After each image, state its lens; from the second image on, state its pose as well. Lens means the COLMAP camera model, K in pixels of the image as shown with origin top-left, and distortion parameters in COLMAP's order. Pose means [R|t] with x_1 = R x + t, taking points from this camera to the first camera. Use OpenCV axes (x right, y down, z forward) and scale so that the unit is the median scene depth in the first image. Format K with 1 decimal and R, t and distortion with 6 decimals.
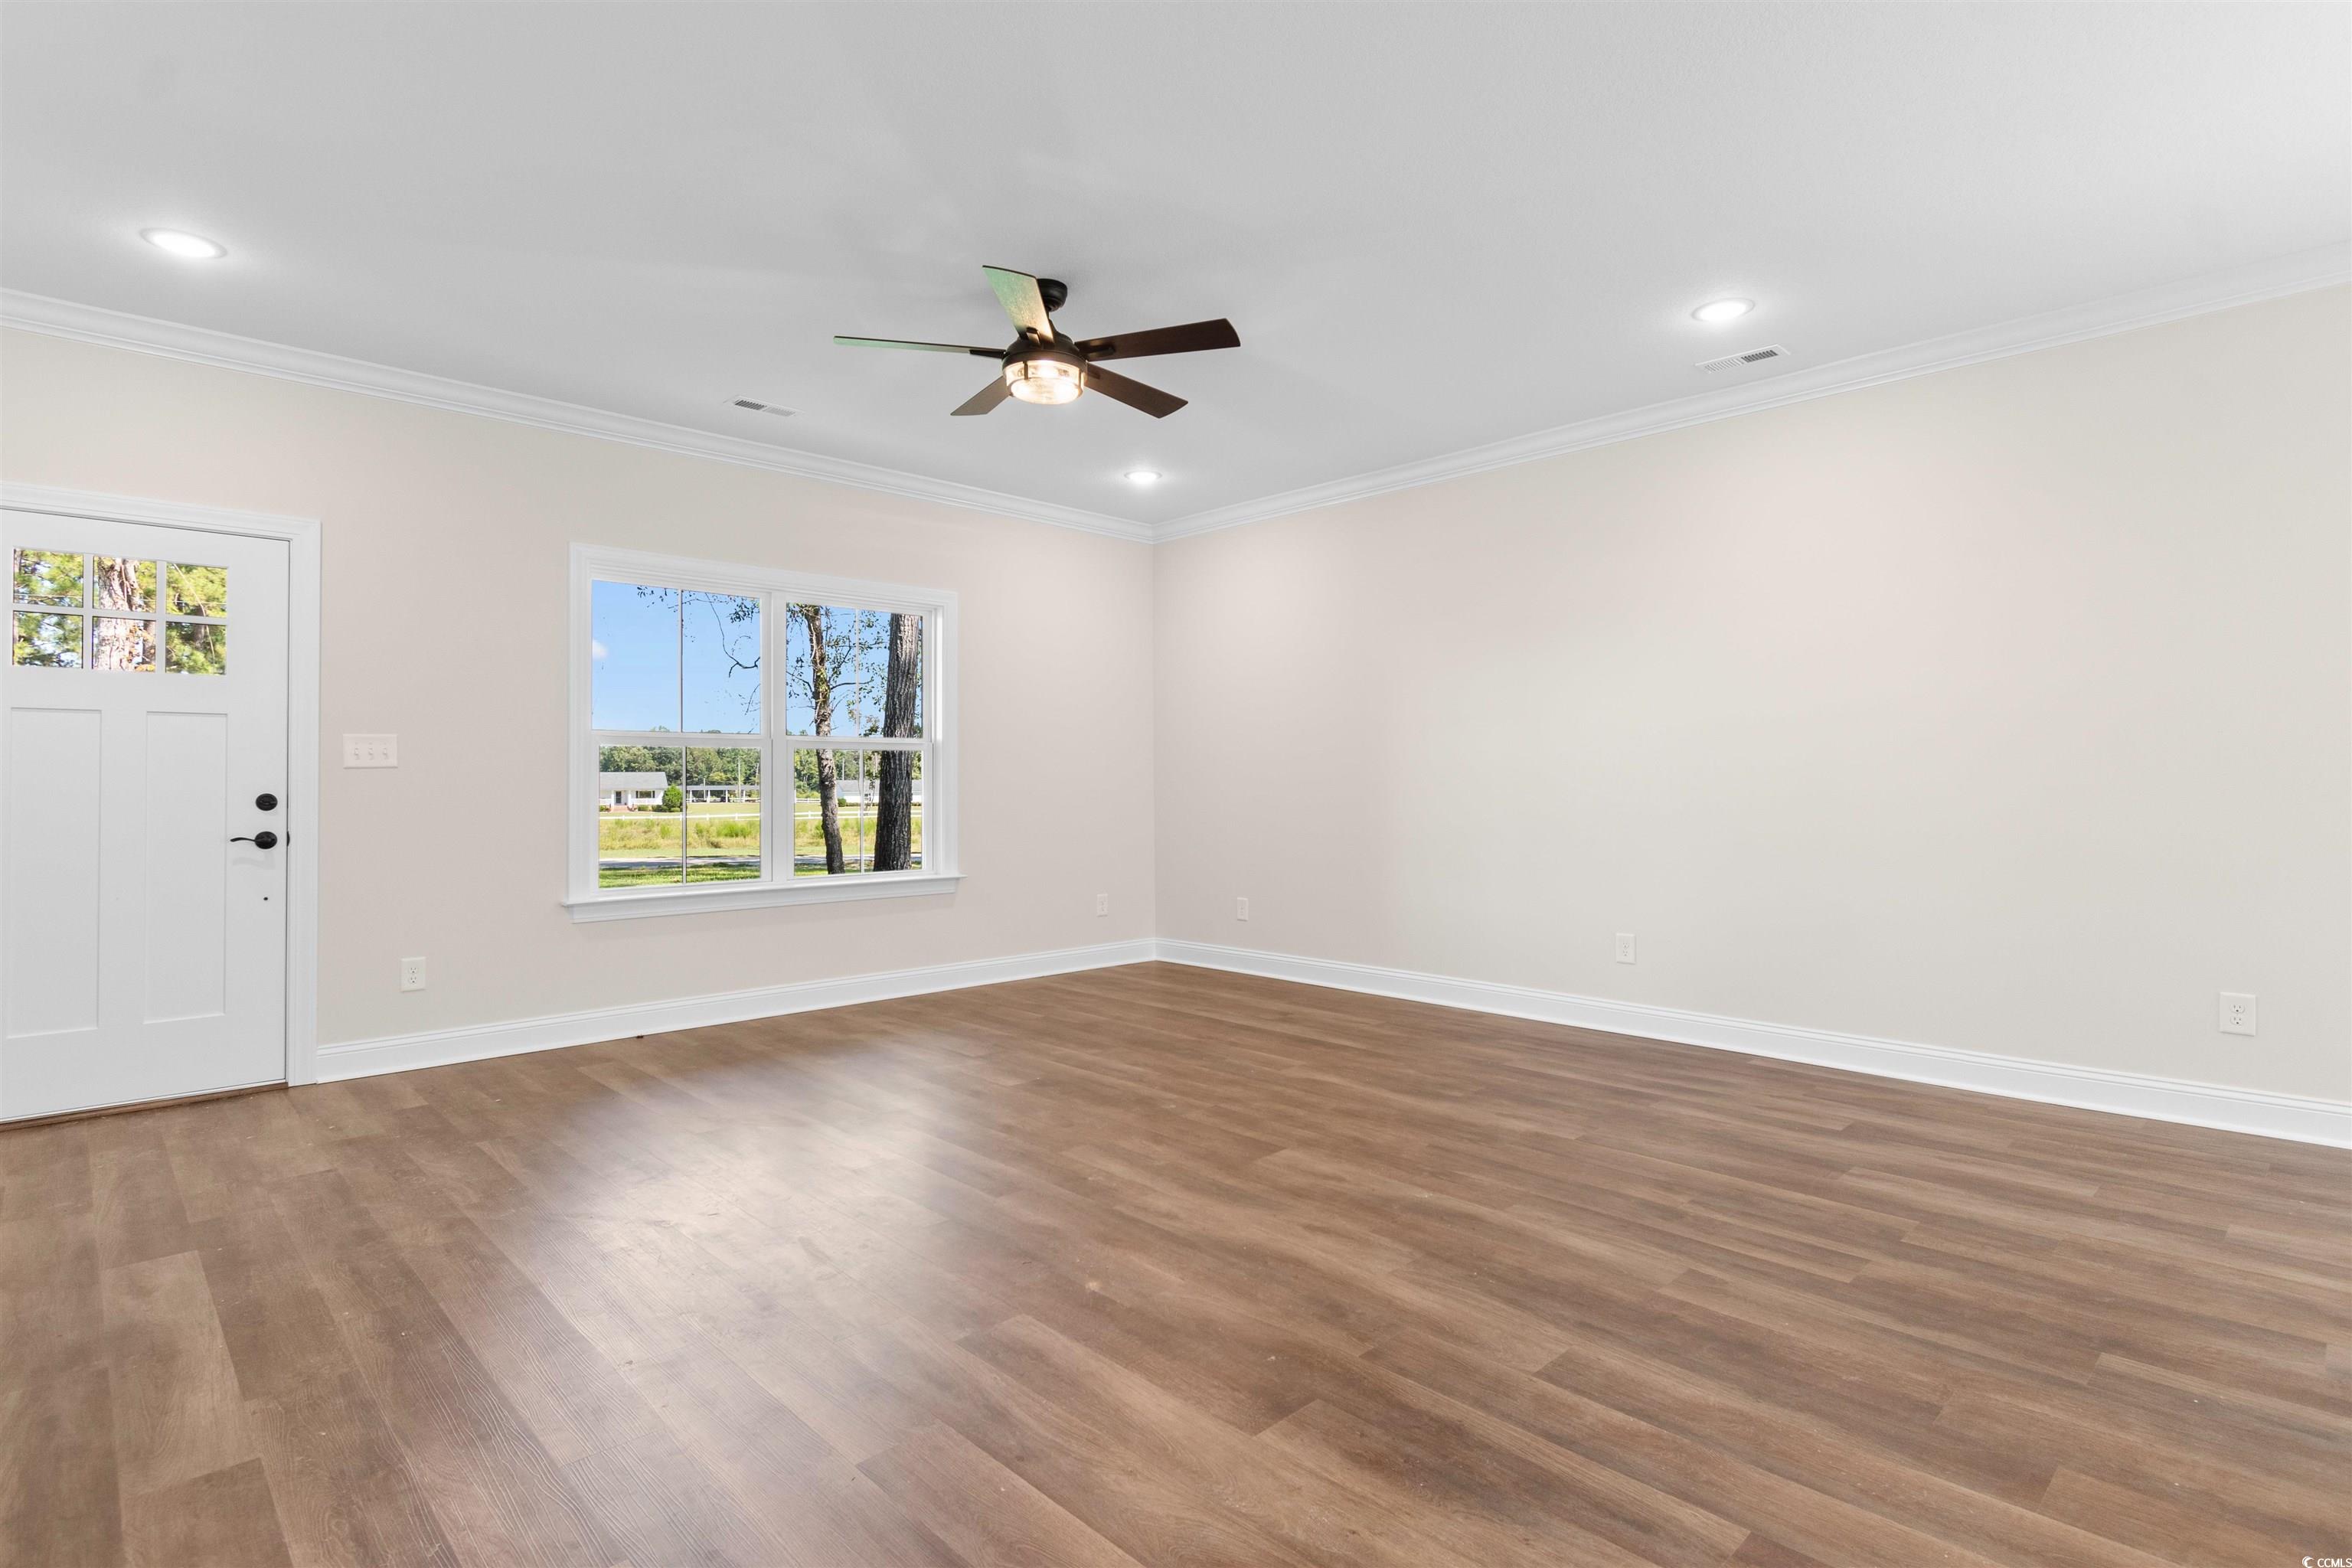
lens RADIAL K [[1157.7, 0, 1182.7], [0, 1157.7, 763.9], [0, 0, 1]] dist [0.002215, -0.001593]
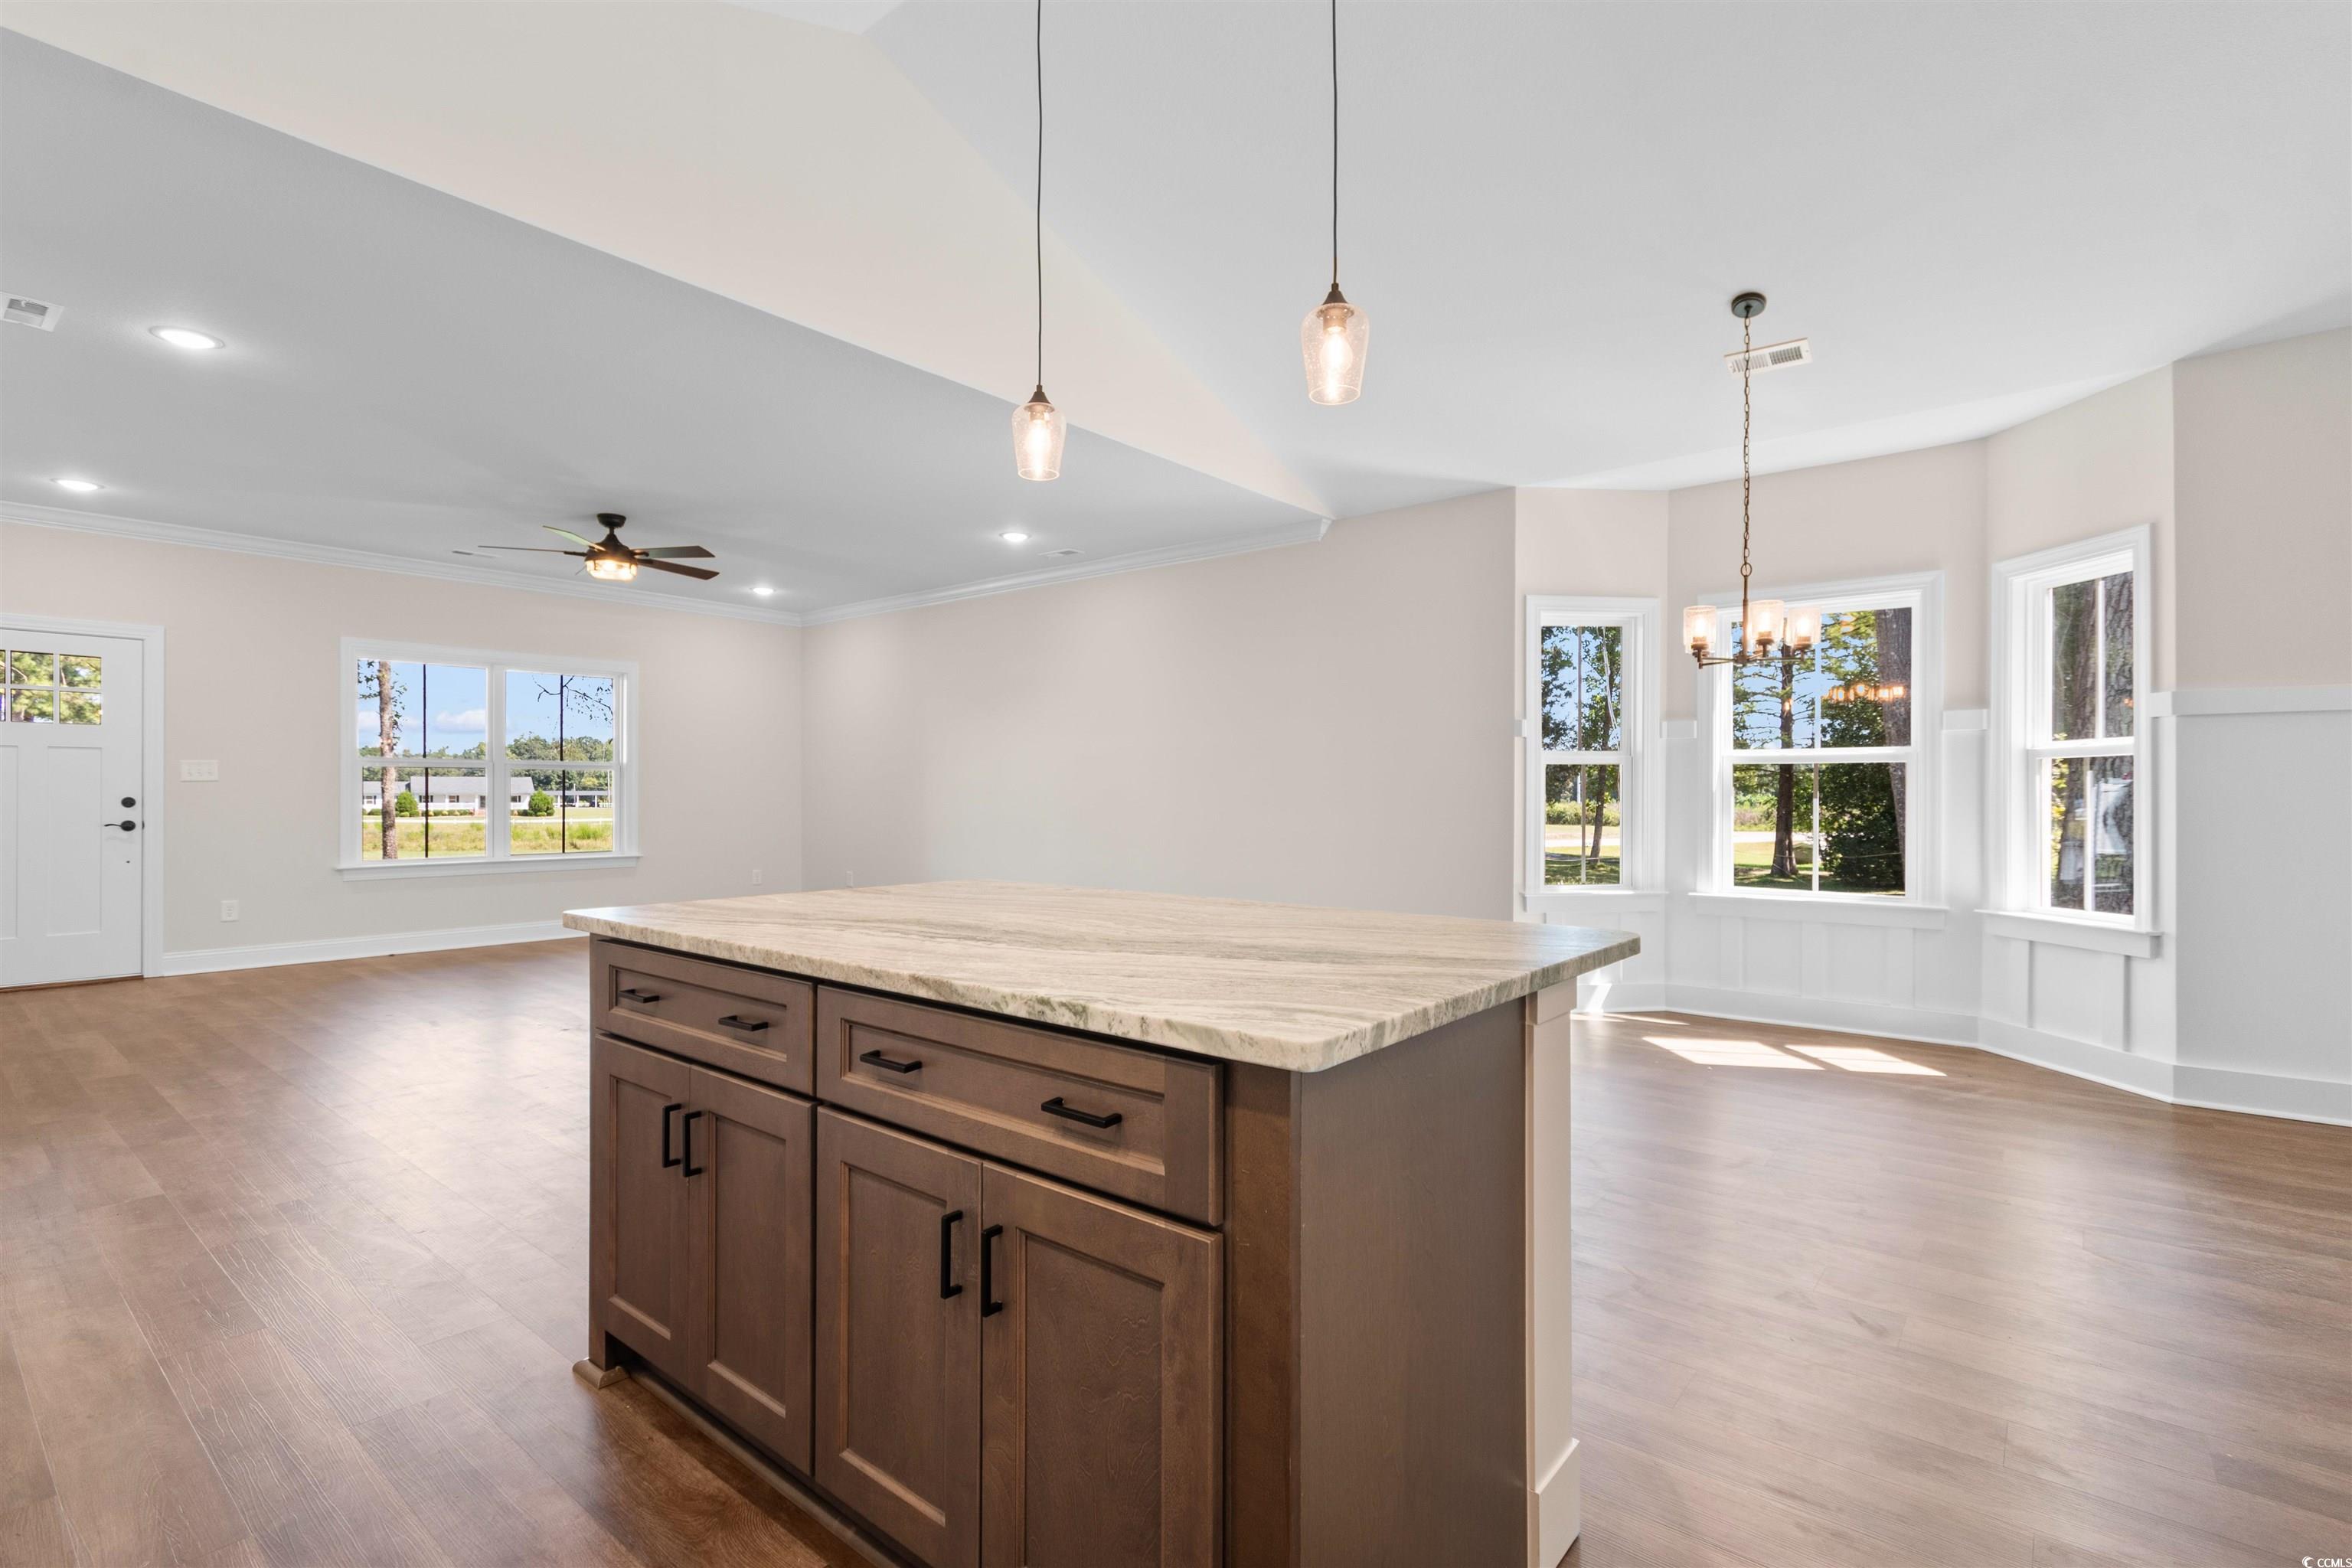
lens RADIAL K [[1086.1, 0, 1173.8], [0, 1086.1, 789.6], [0, 0, 1]] dist [0.005568, -0.000208]
pose [[0.994175, 0.006479, 0.107584, 0.607062], [-0.008069, 0.999864, 0.014351, -0.022447], [-0.107477, -0.015136, 0.994092, -0.821219]]
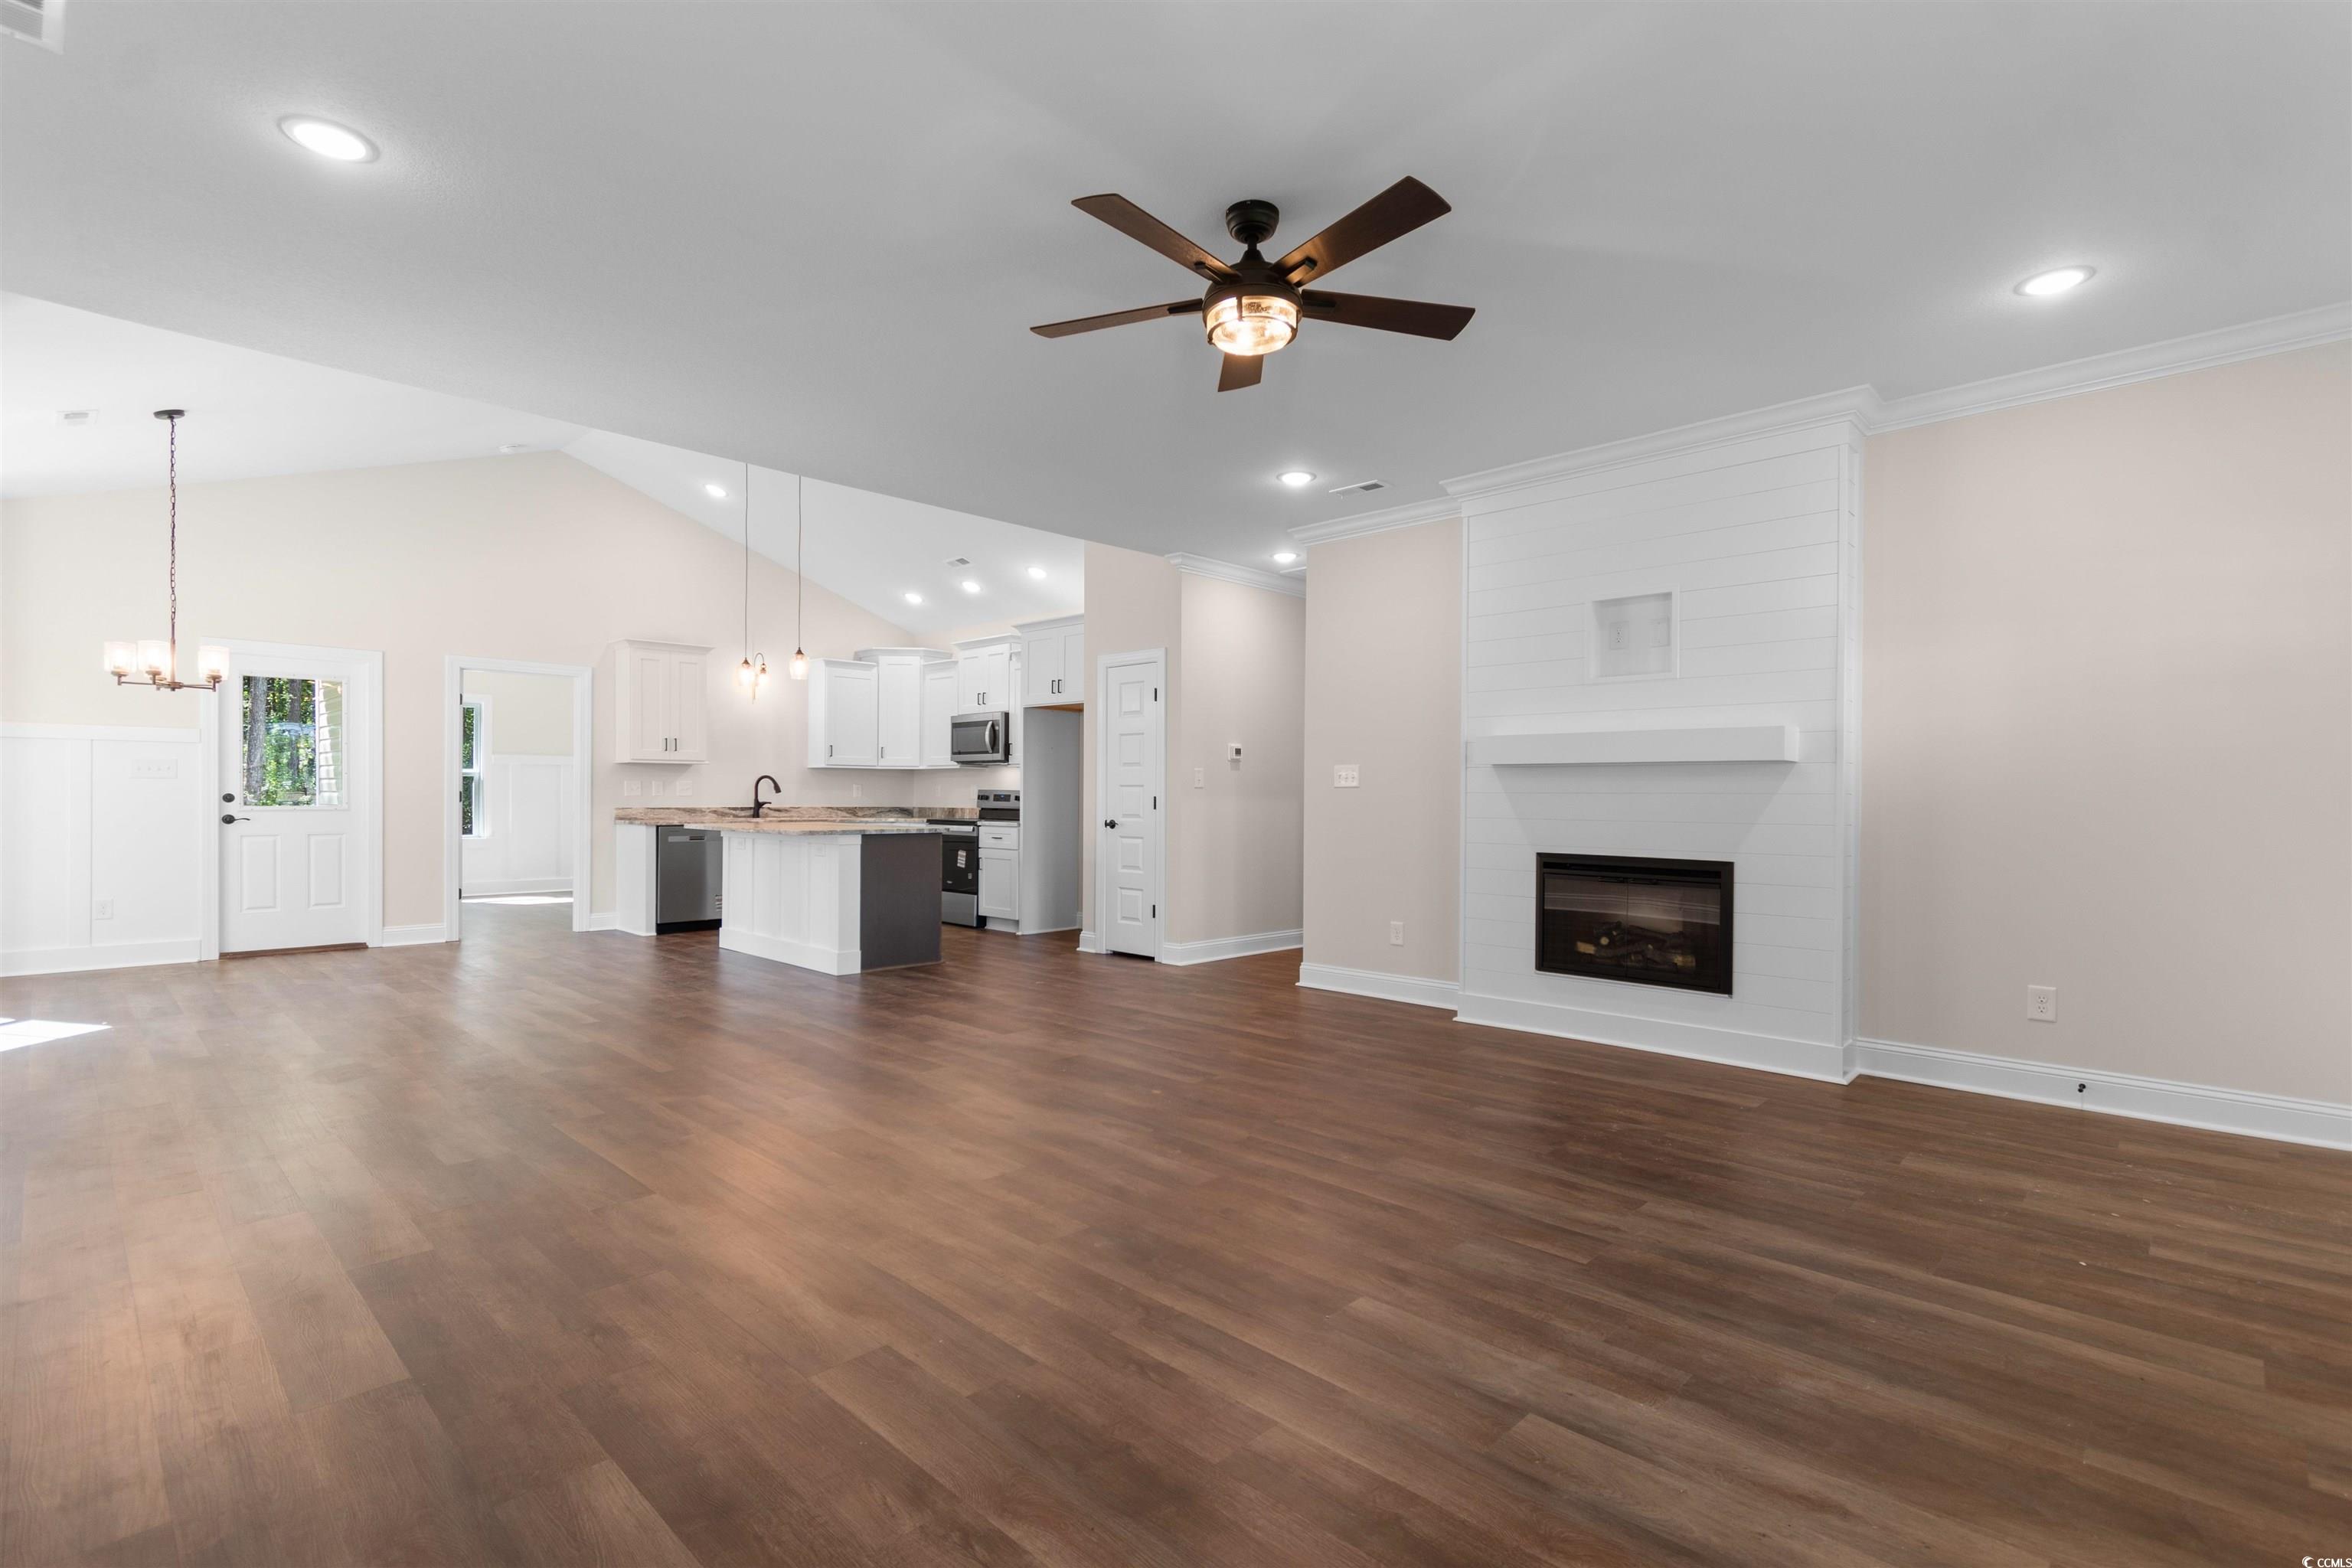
lens RADIAL K [[1086.1, 0, 1173.8], [0, 1086.1, 789.6], [0, 0, 1]] dist [0.005568, -0.000208]
pose [[-0.999638, -0.001700, -0.026859, -0.043460], [-0.001146, 0.999787, -0.020614, 0.029169], [0.026888, -0.020575, -0.999427, 1.915432]]
